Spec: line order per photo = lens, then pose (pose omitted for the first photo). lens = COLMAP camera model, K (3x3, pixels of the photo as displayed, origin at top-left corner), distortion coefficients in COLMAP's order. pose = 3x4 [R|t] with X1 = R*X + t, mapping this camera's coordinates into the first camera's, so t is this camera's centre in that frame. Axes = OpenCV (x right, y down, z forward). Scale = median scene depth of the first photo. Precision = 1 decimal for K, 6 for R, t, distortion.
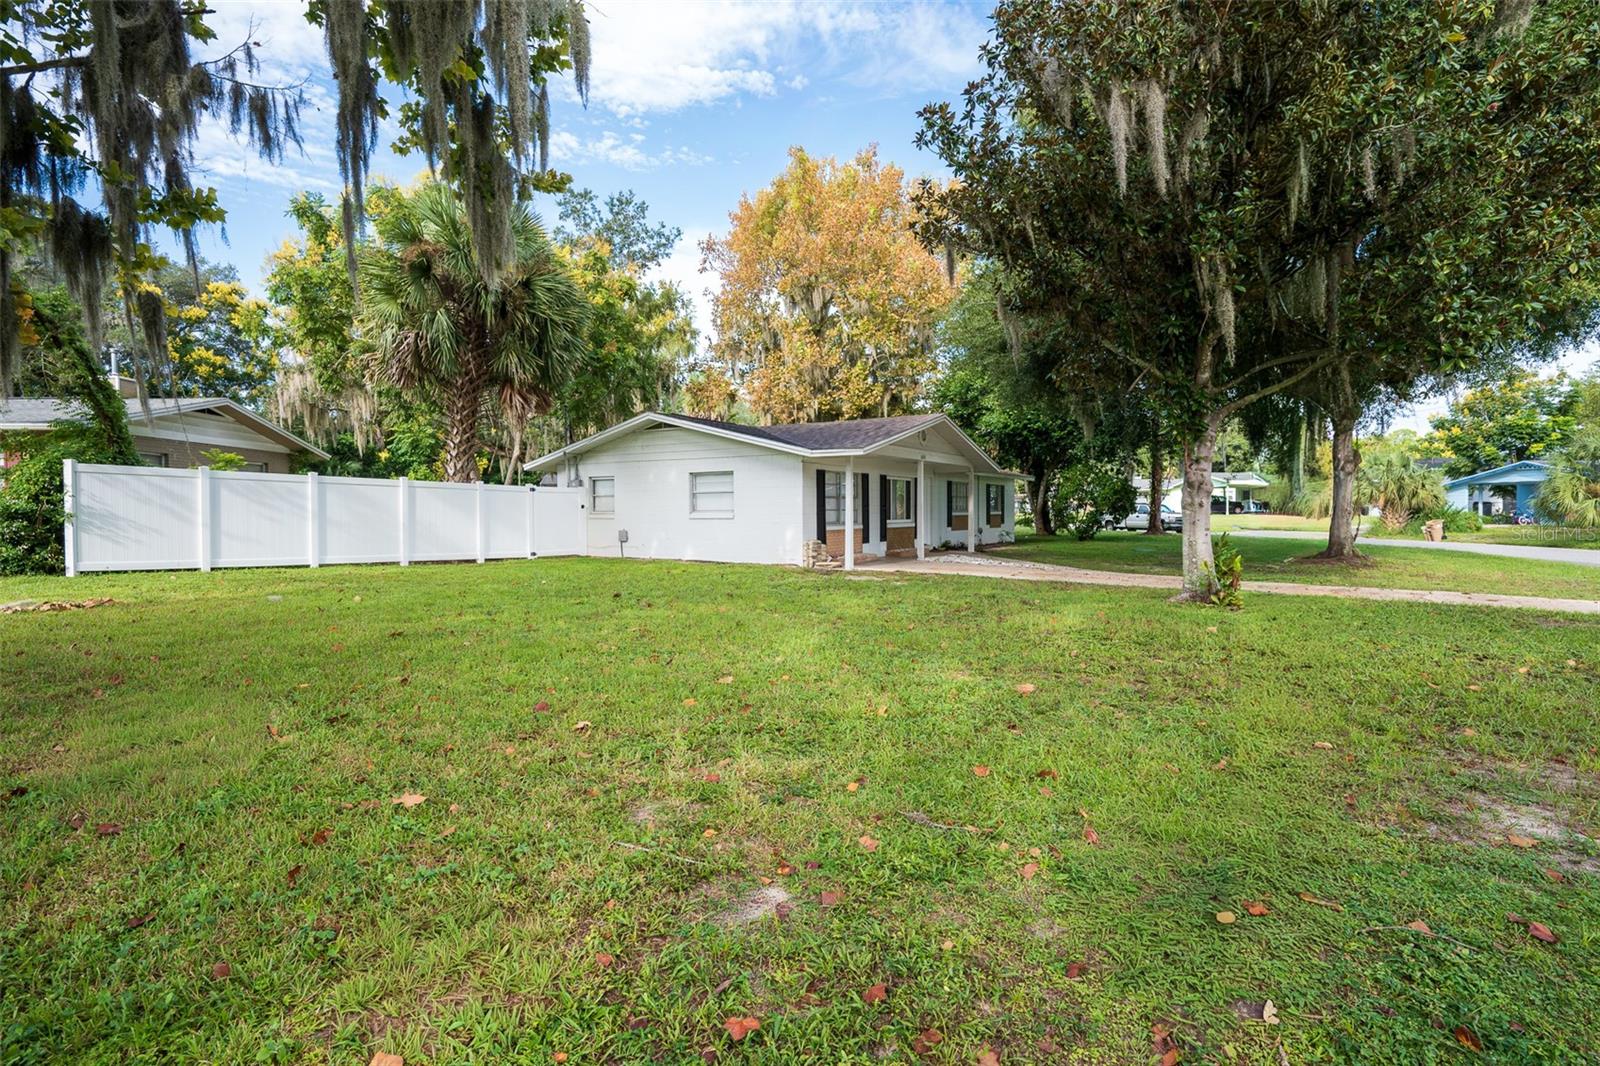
lens RADIAL K [[780.1, 0, 804.1], [0, 780.1, 526.6], [0, 0, 1]] dist [-0.002292, -0.000098]
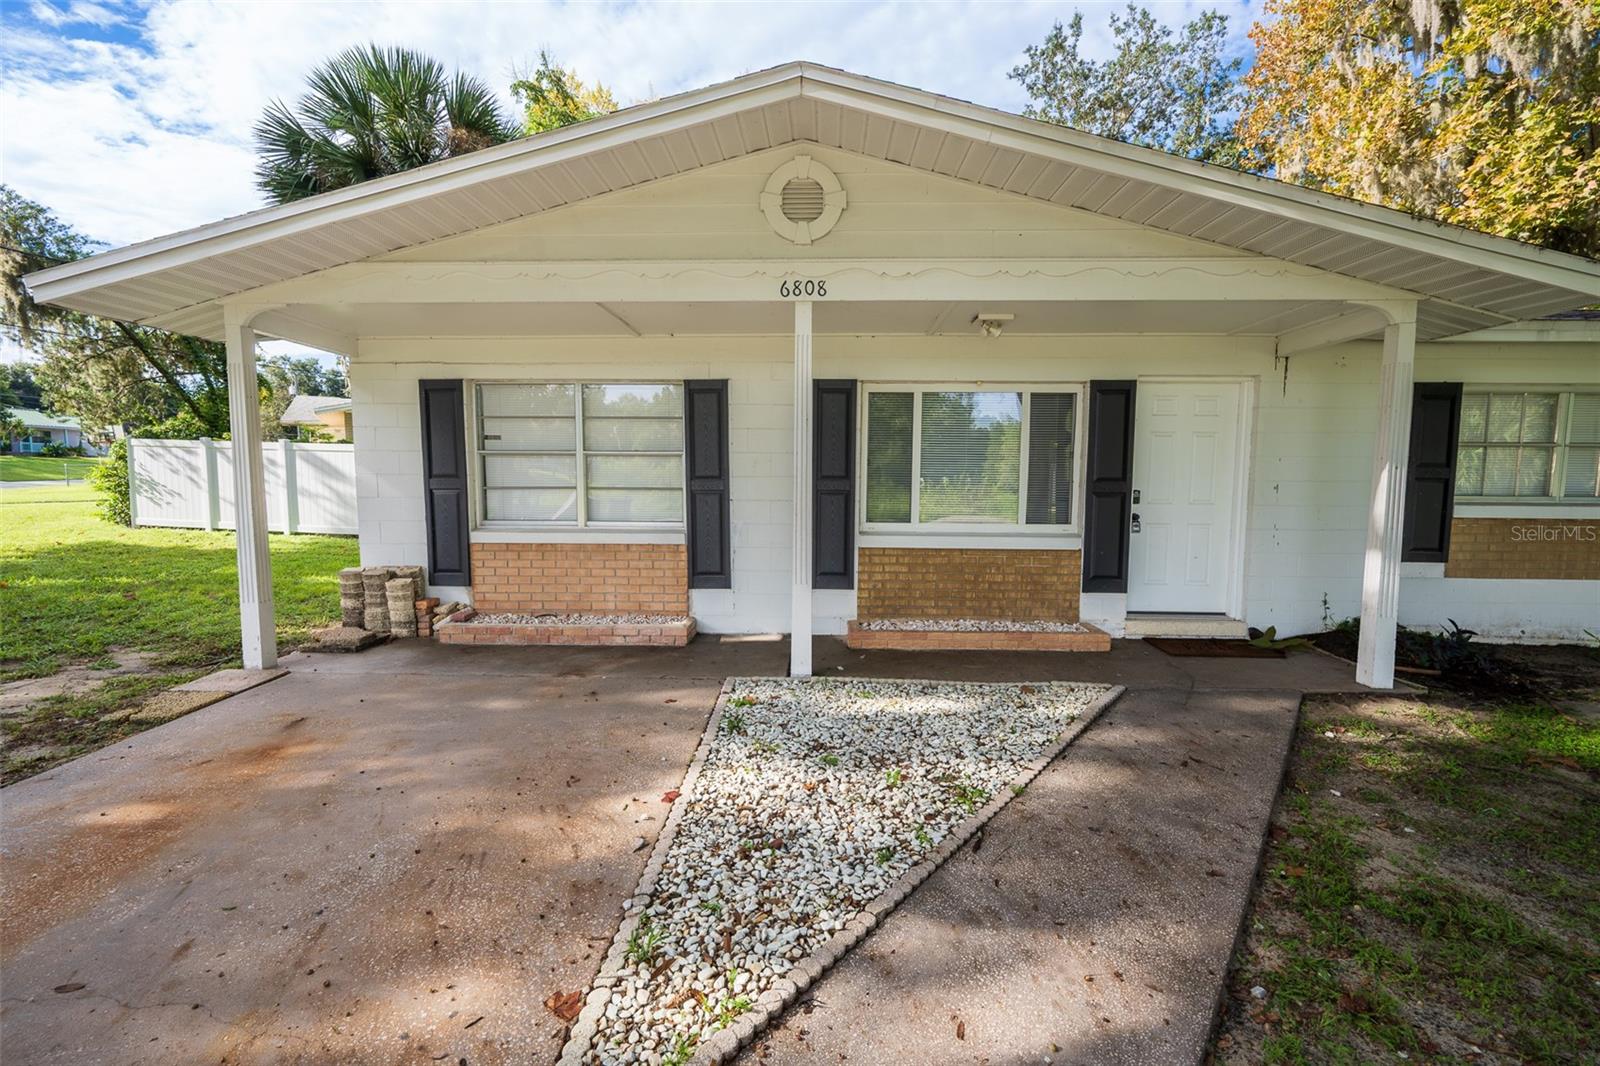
lens RADIAL K [[679.4, 0, 800.6], [0, 679.4, 537.5], [0, 0, 1]] dist [-0.003495, -0.000078]
pose [[0.491545, 0.082909, -0.866897, 0.352159], [-0.027726, 0.996443, 0.079578, -0.024924], [0.870411, -0.015080, 0.492095, 0.889842]]
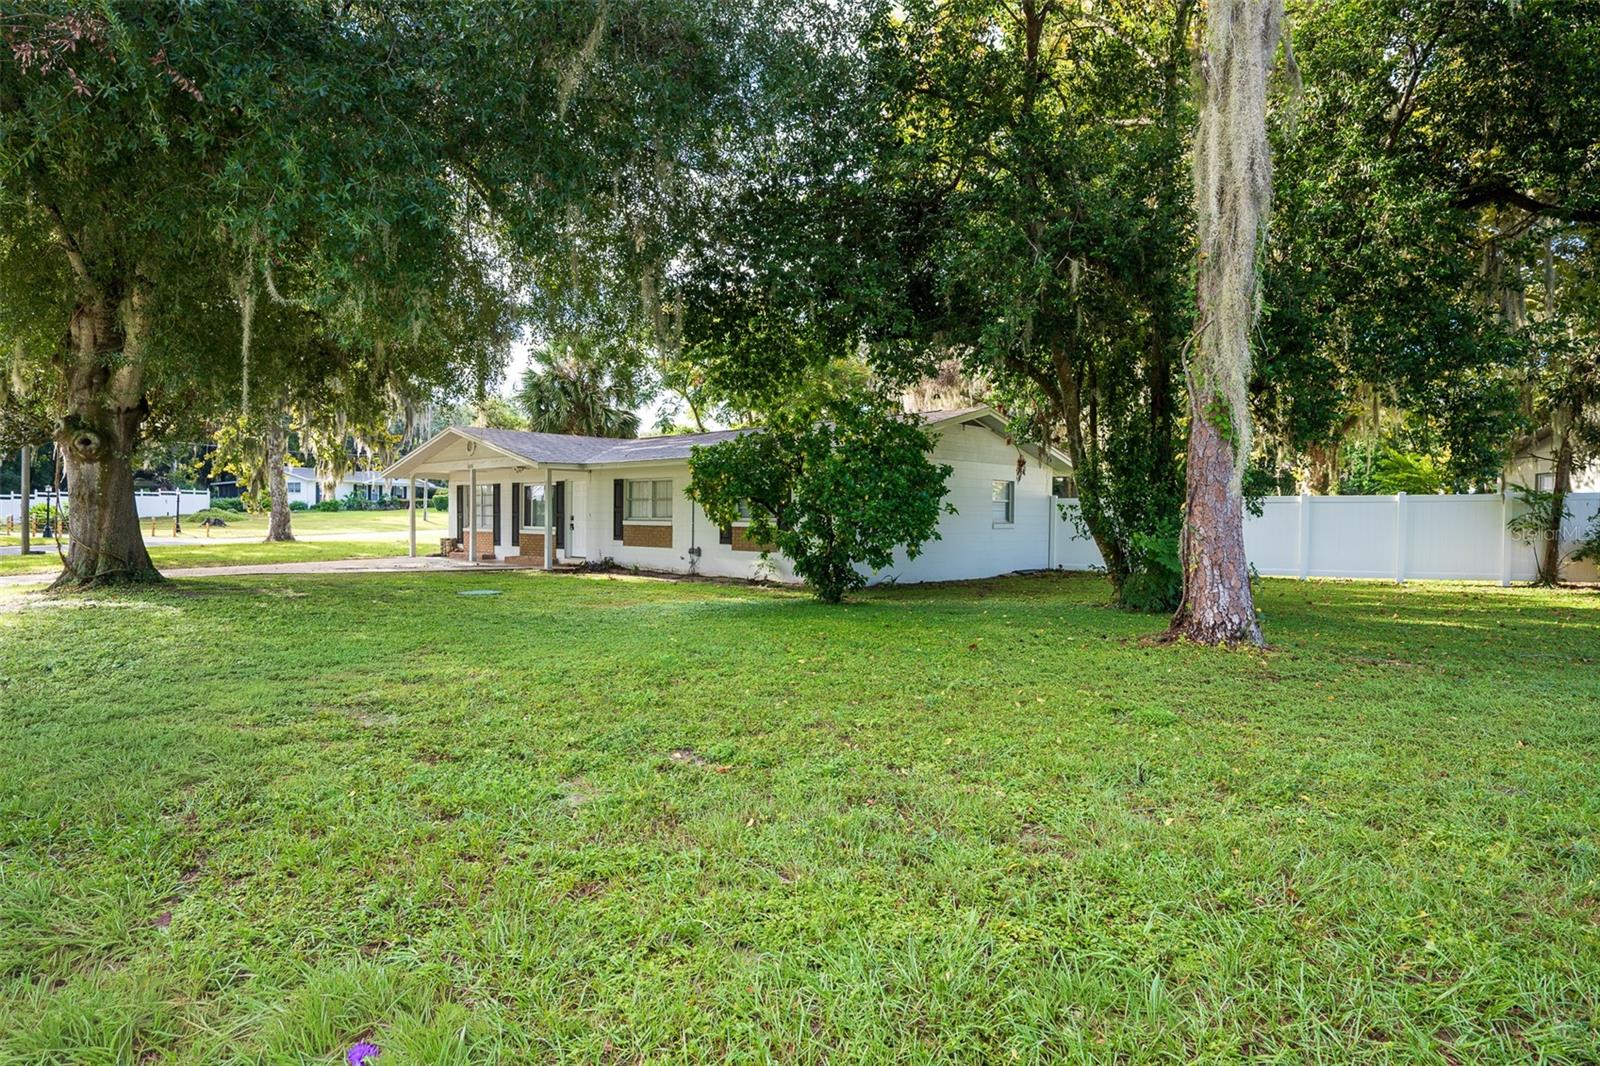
lens RADIAL K [[927.4, 0, 801.1], [0, 927.4, 528.1], [0, 0, 1]] dist [-0.000262, -0.000026]
pose [[-0.219626, 0.022901, -0.975315, 1.295014], [-0.021034, 0.999381, 0.028203, -0.050714], [0.975357, 0.026709, -0.219009, 1.725063]]
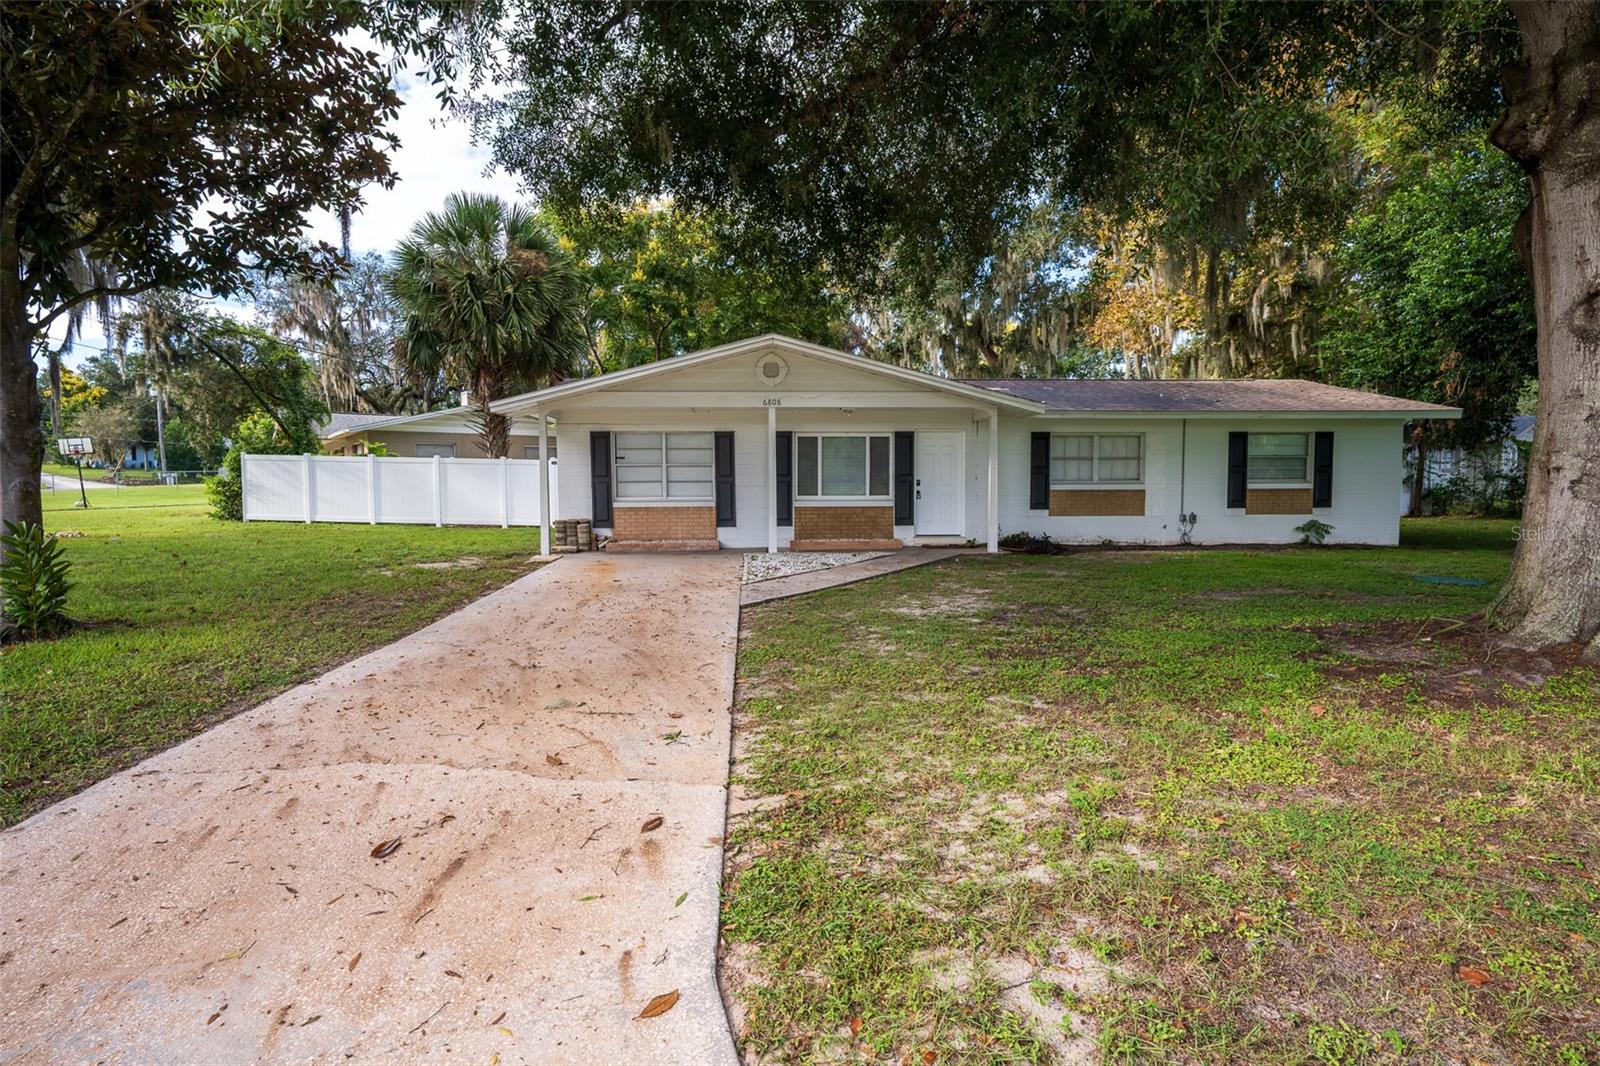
lens RADIAL K [[815.5, 0, 801.7], [0, 815.5, 531.6], [0, 0, 1]] dist [0.000638, -0.000405]
pose [[0.575336, 0.047708, -0.816524, 0.746684], [-0.016630, 0.998773, 0.046638, -0.010856], [0.817748, -0.013254, 0.575424, 0.616444]]
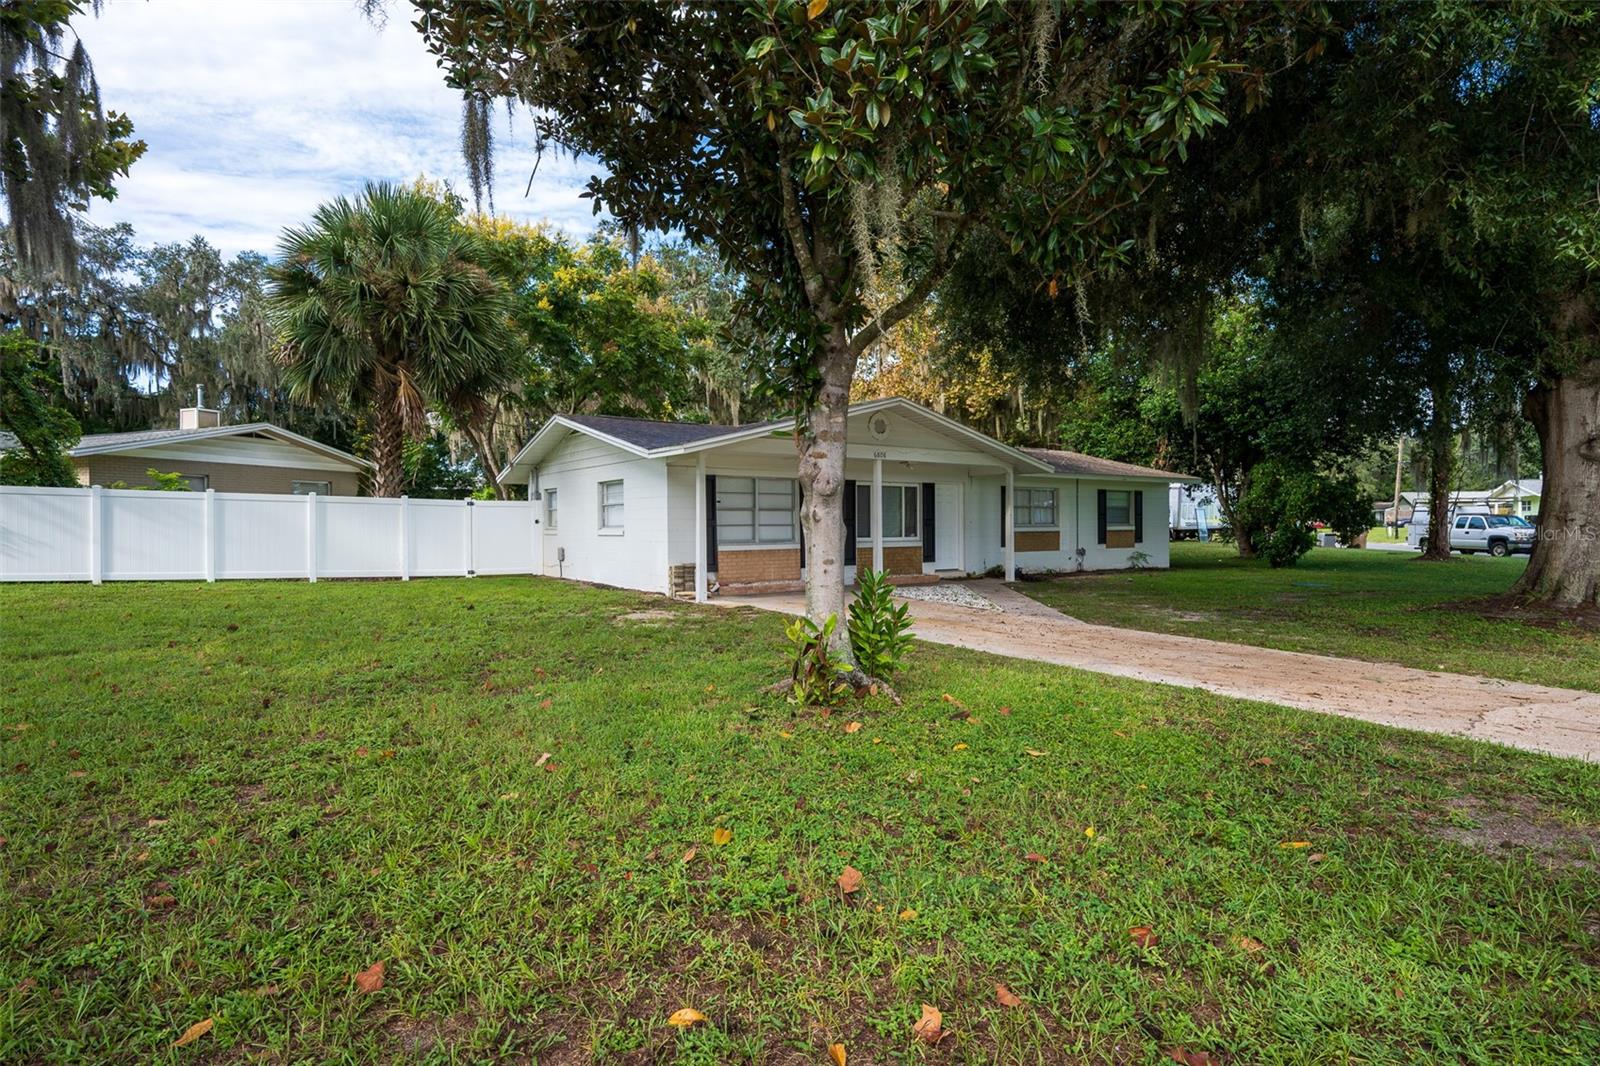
lens RADIAL K [[815.5, 0, 801.6], [0, 815.5, 528.1], [0, 0, 1]] dist [0.000638, -0.000405]
pose [[0.922935, -0.000428, -0.384954, 0.386893], [-0.006217, 0.999852, -0.016016, -0.004875], [0.384905, 0.017174, 0.922797, 0.242723]]
